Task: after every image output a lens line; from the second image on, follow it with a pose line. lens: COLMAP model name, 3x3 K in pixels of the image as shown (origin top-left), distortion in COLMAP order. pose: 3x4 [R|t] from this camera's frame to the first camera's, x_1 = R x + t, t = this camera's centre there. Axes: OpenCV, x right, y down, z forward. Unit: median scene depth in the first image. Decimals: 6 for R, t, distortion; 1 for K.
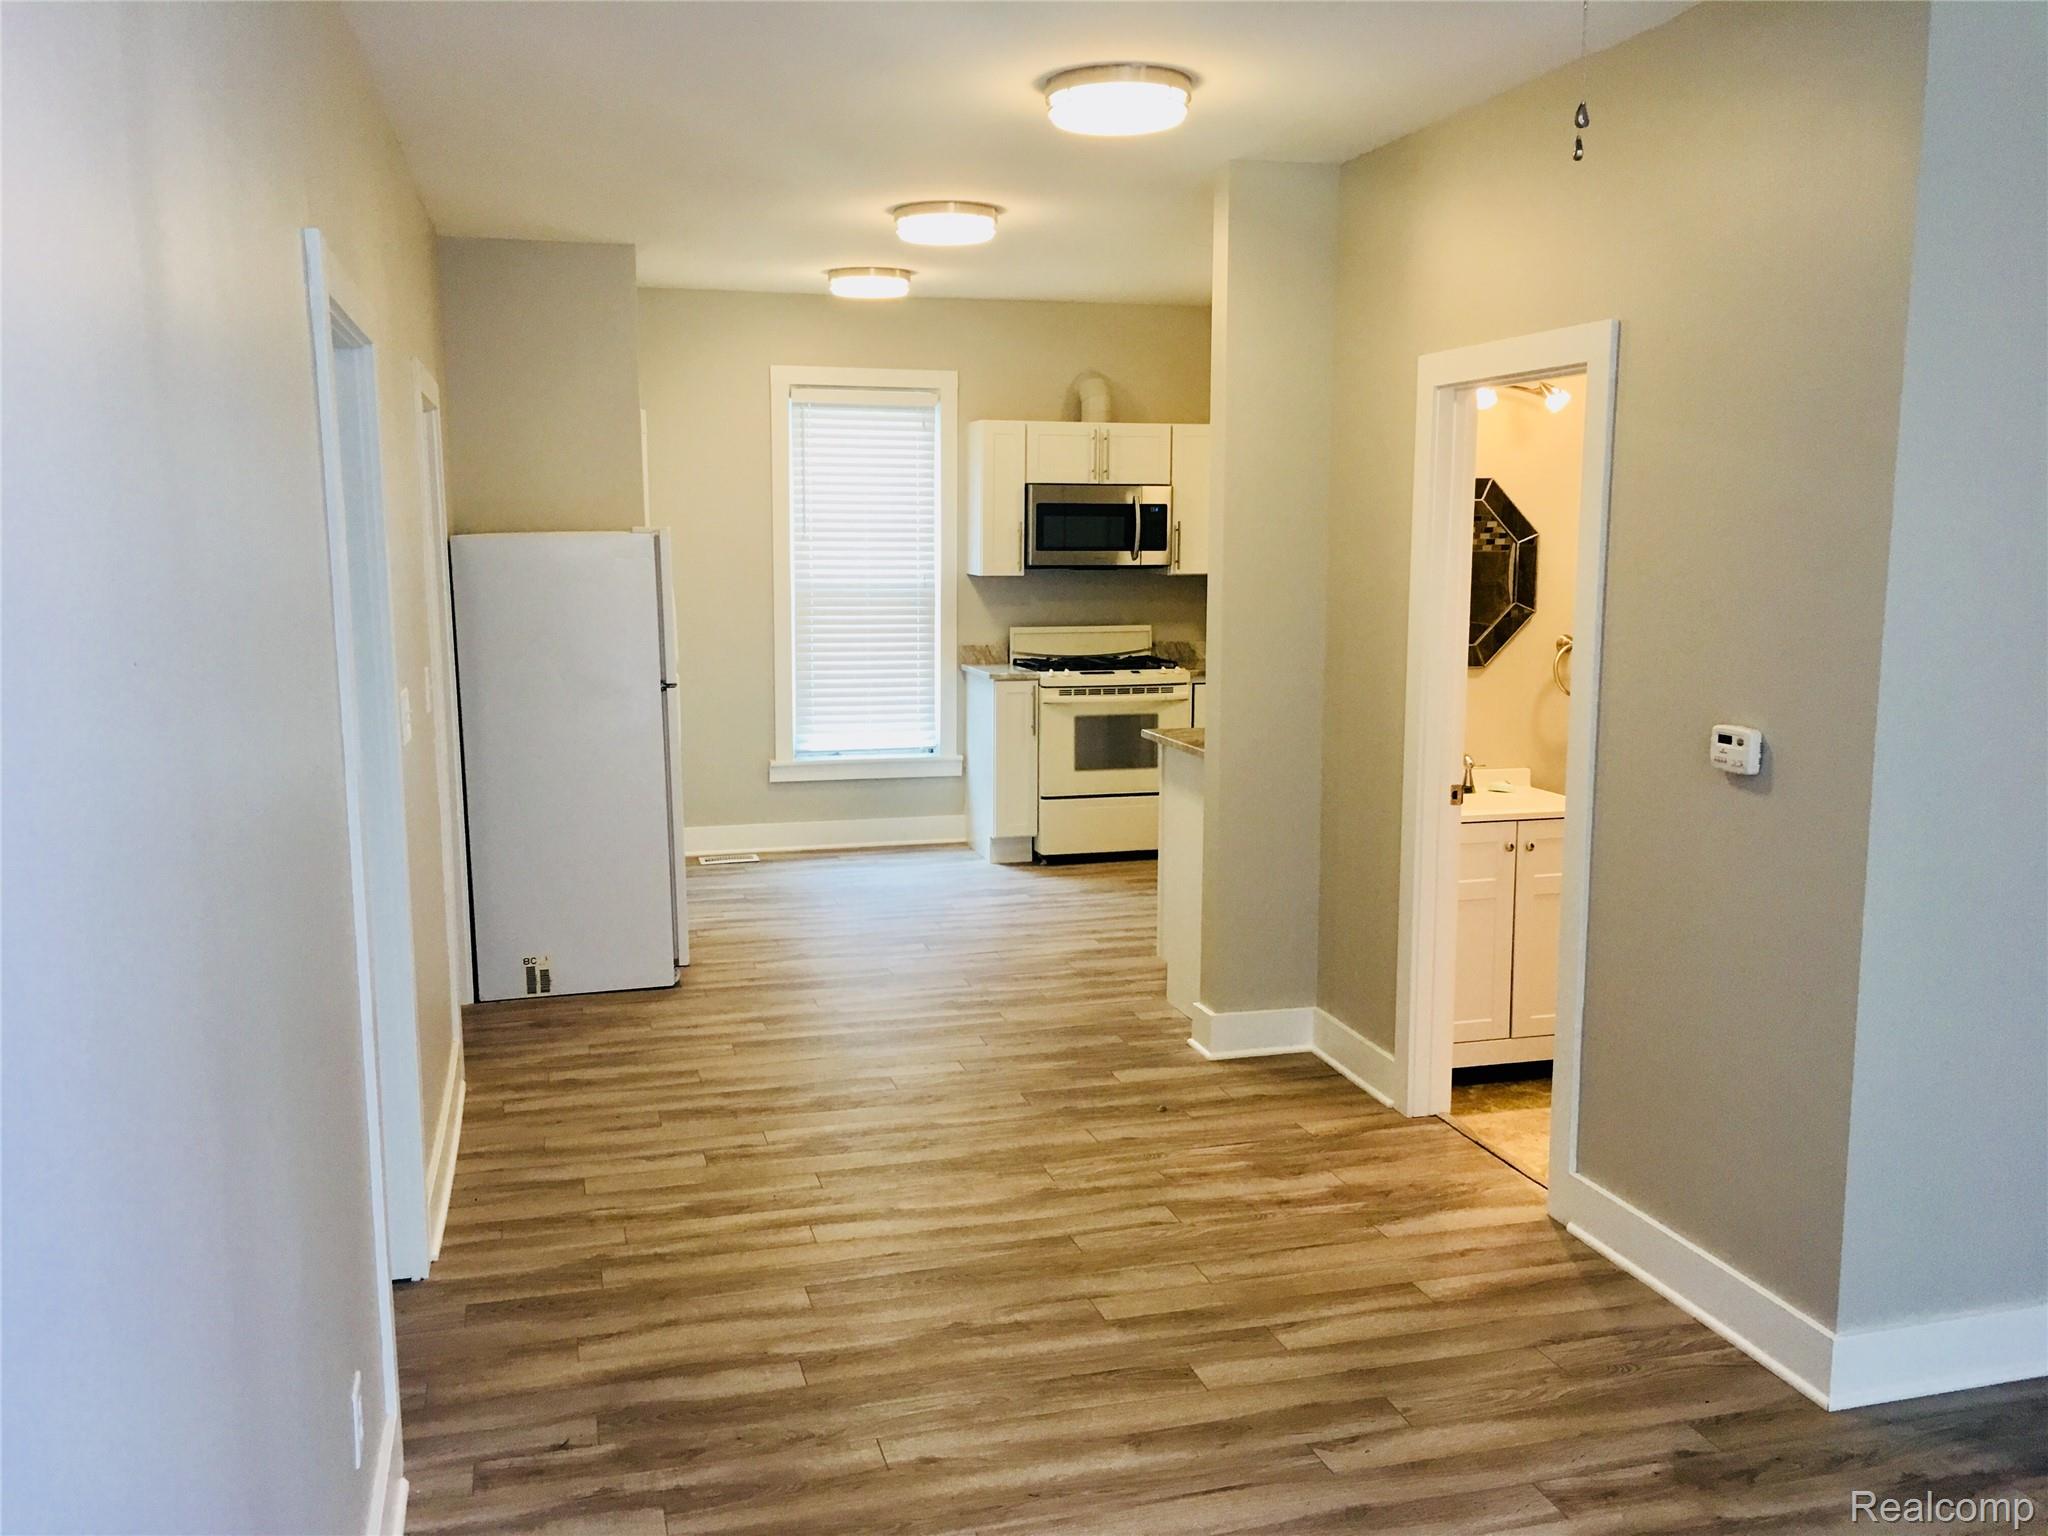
lens RADIAL K [[1763.2, 0, 1023.0], [0, 1763.2, 772.3], [0, 0, 1]] dist [0.038486, 0.000579]
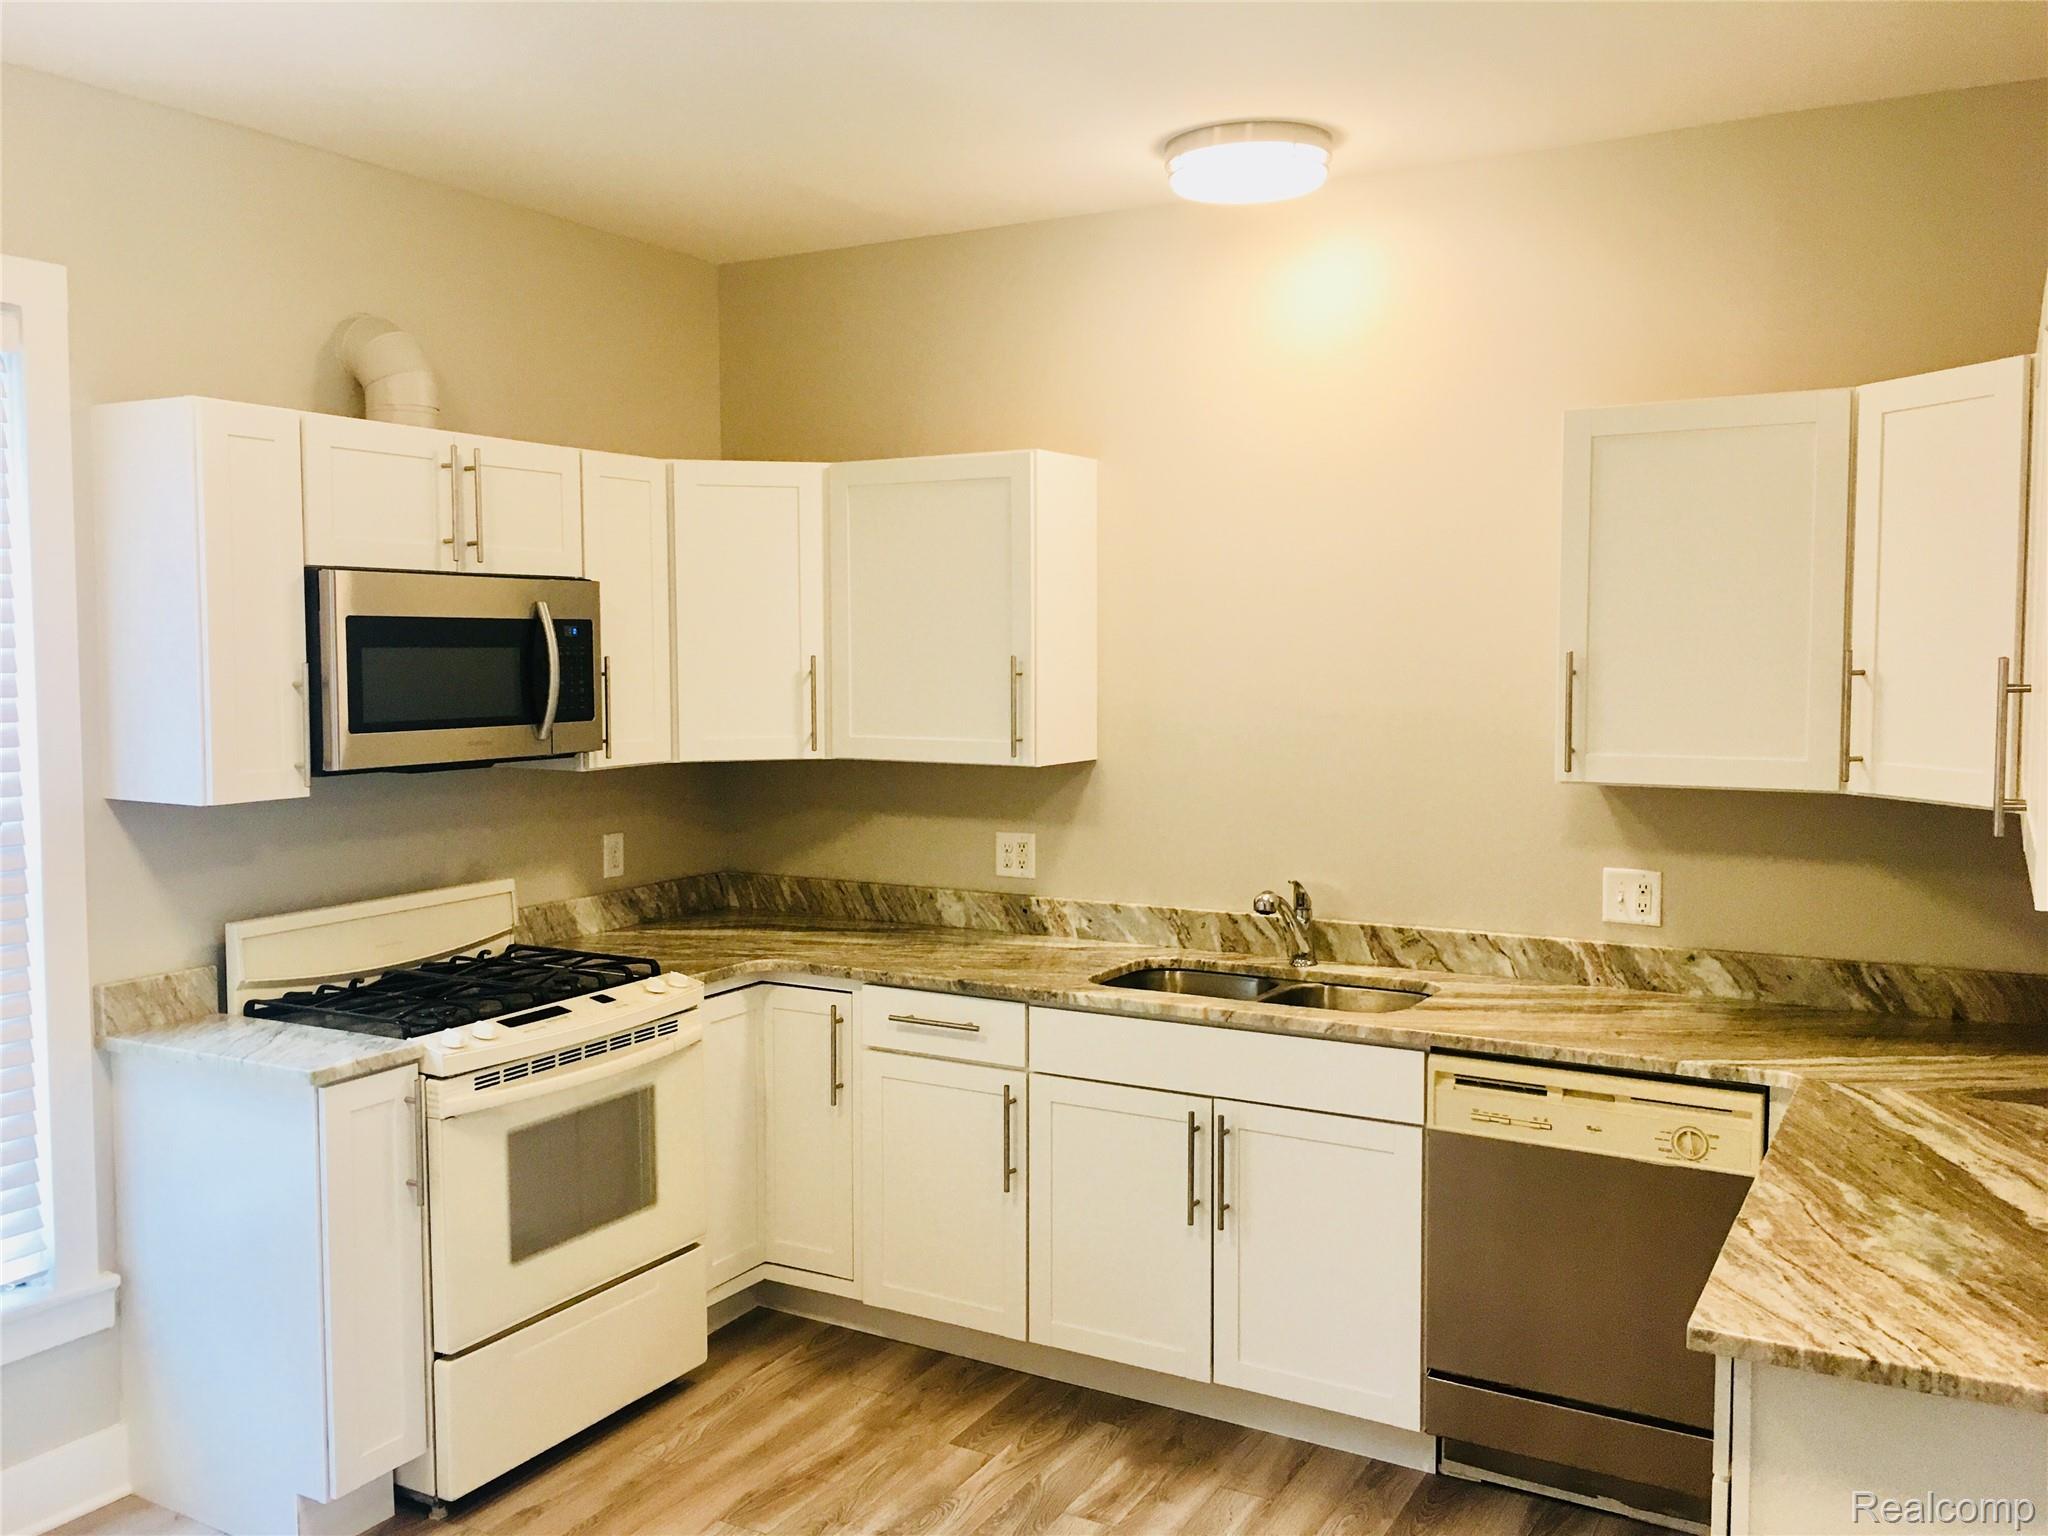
lens RADIAL K [[1763.2, 0, 1023.1], [0, 1763.2, 772.5], [0, 0, 1]] dist [0.038486, 0.000579]
pose [[0.706051, -0.056258, 0.705923, -0.169668], [0.102677, 0.994438, -0.023444, -0.092408], [-0.700678, 0.089034, 0.707901, 0.614374]]
